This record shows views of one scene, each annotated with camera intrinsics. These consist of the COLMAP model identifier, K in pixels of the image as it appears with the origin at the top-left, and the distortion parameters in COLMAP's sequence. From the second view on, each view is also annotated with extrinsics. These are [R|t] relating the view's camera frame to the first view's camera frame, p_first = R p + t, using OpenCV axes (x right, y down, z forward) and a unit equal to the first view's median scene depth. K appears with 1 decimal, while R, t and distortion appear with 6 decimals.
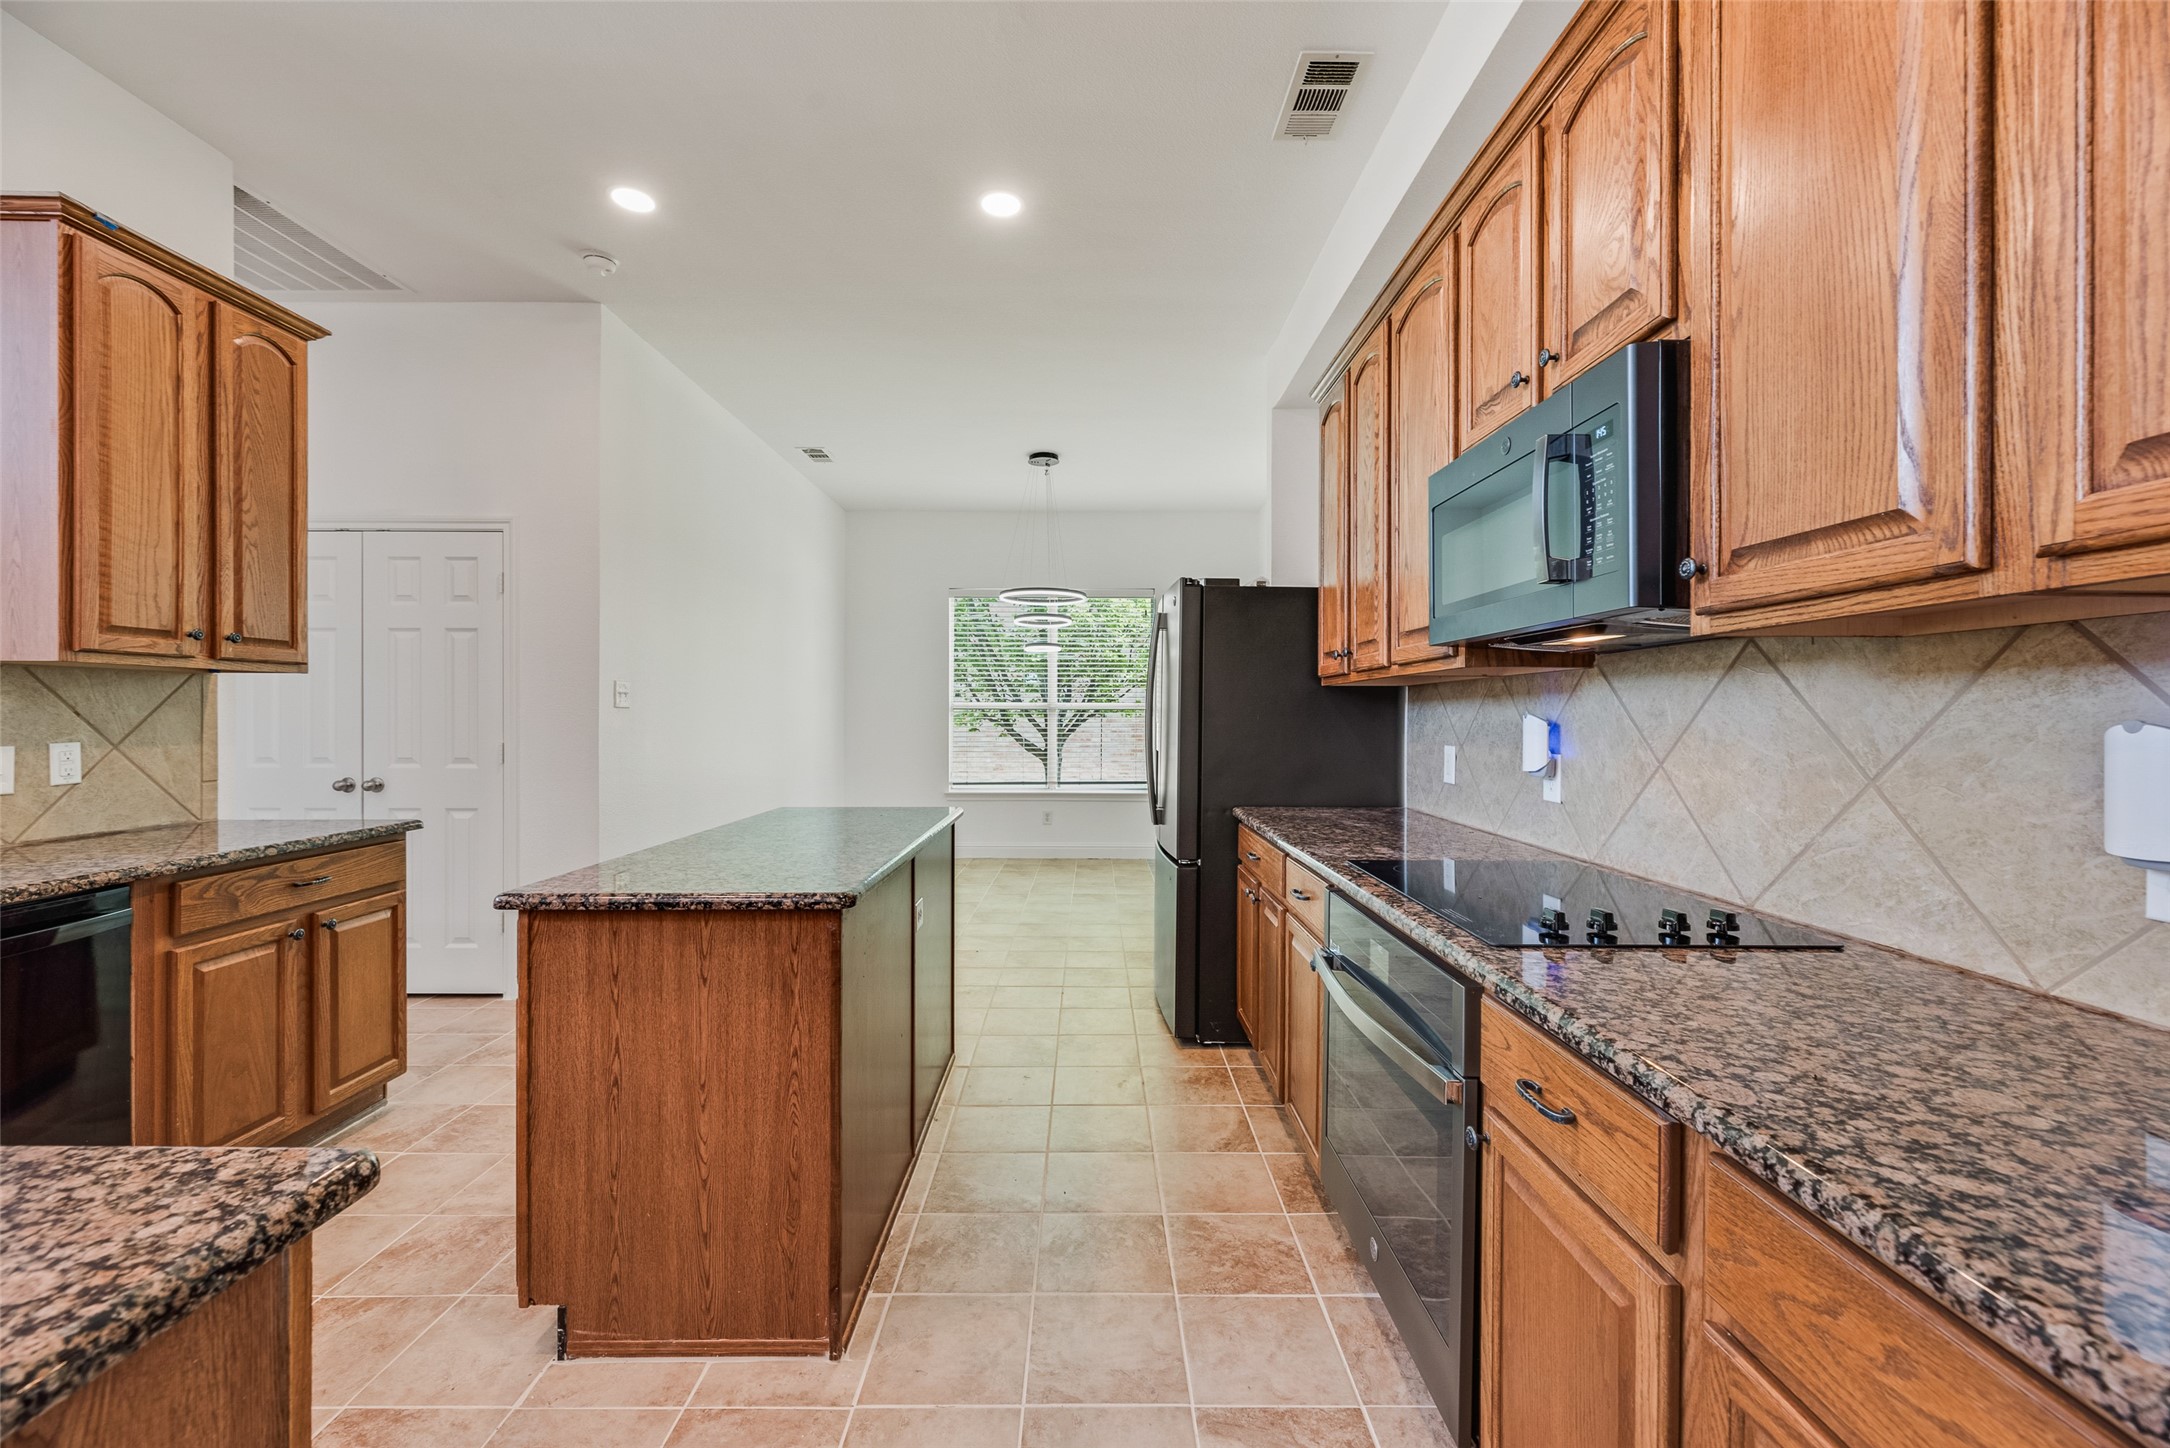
lens RADIAL K [[875.2, 0, 1093.5], [0, 875.2, 712.5], [0, 0, 1]] dist [0.001306, -0.000388]
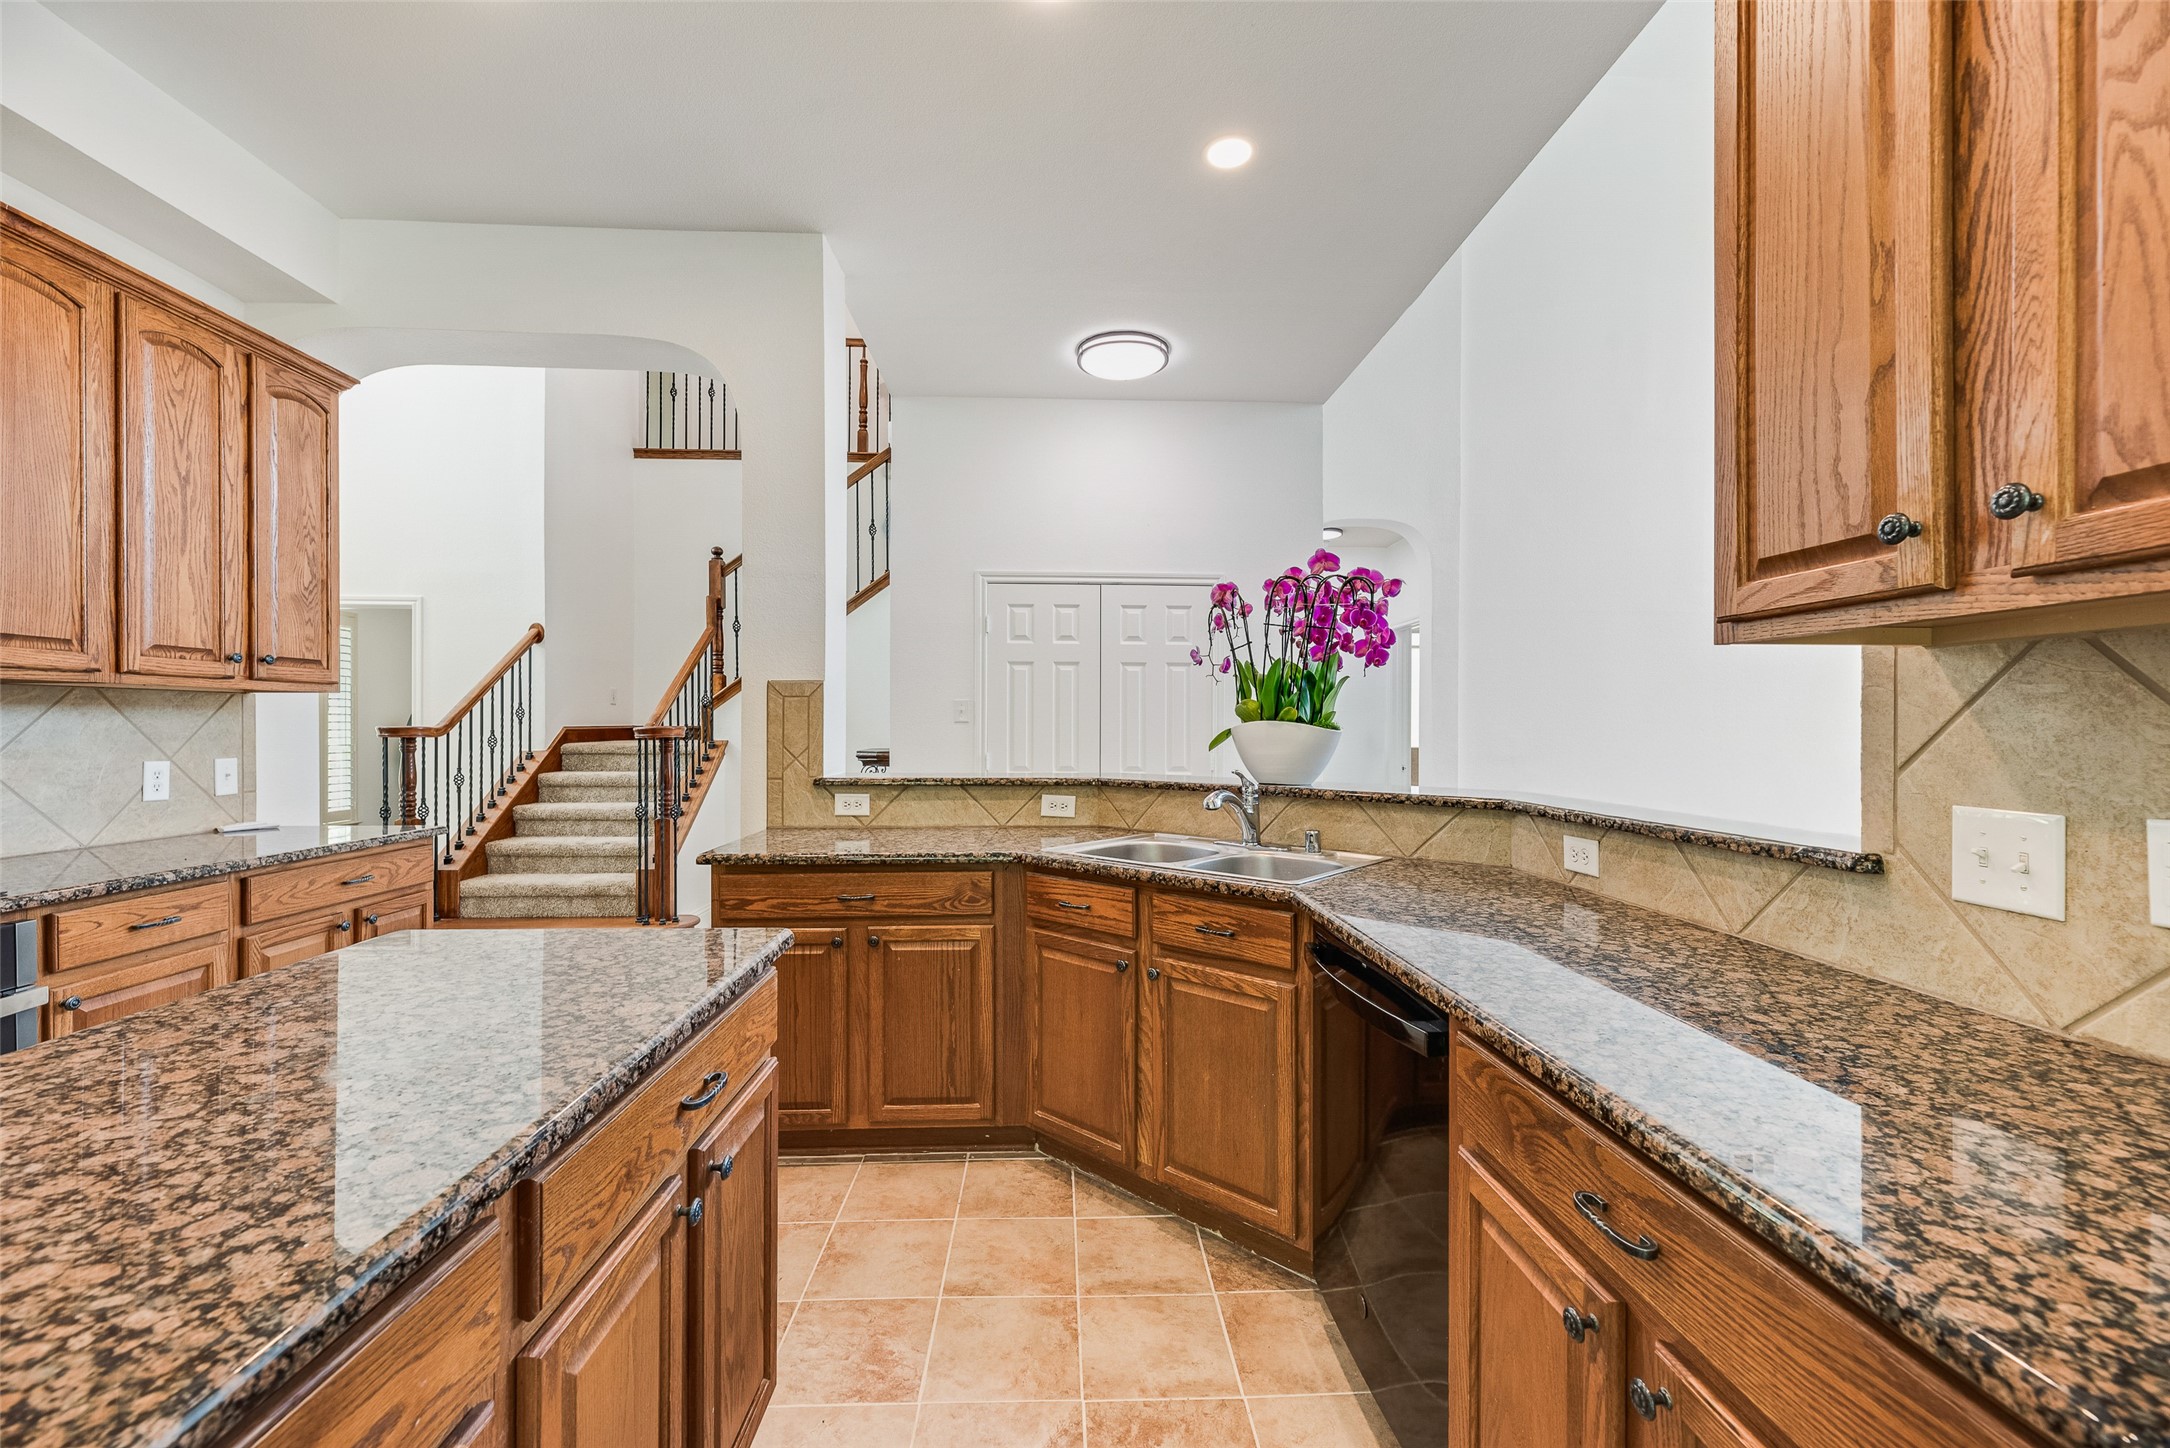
lens RADIAL K [[875.2, 0, 1090.8], [0, 875.2, 722.3], [0, 0, 1]] dist [0.001306, -0.000388]
pose [[-0.999414, -0.005302, -0.033805, -0.683427], [-0.005061, 0.999961, -0.007217, -0.003678], [0.033842, -0.007041, -0.999402, 1.367462]]
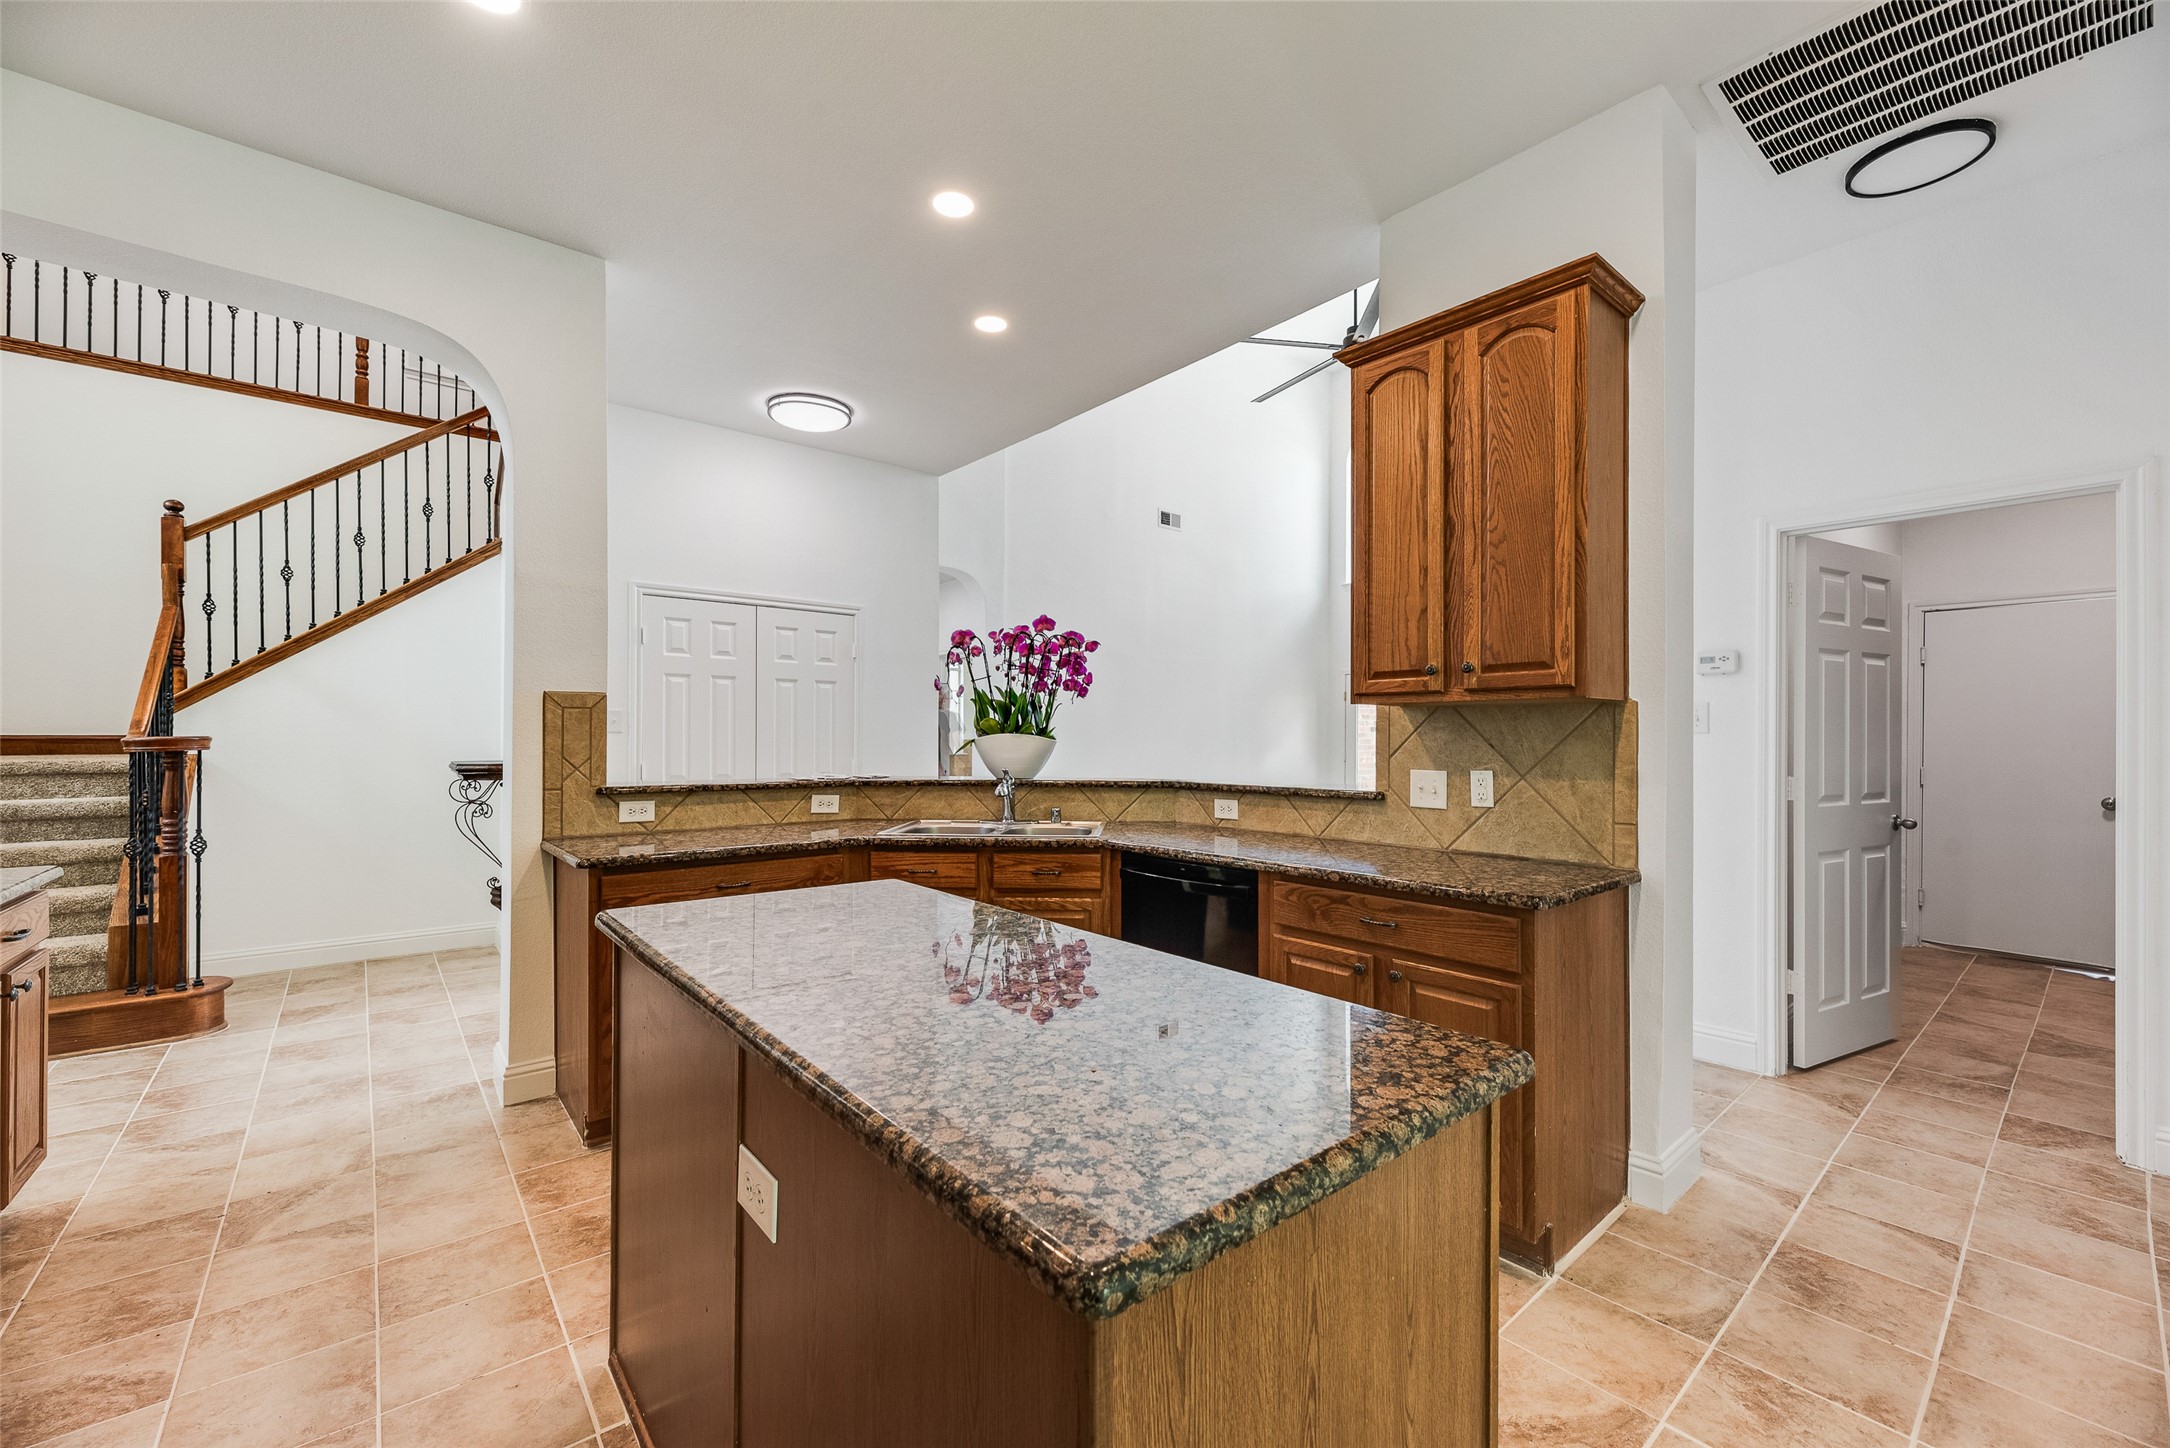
lens RADIAL K [[875.2, 0, 1087.9], [0, 875.2, 737.5], [0, 0, 1]] dist [0.001306, -0.000388]
pose [[-0.774343, -0.005177, -0.632745, -0.046377], [-0.004156, 0.999987, -0.003096, -0.003592], [0.632753, 0.000232, -0.774354, 1.565506]]
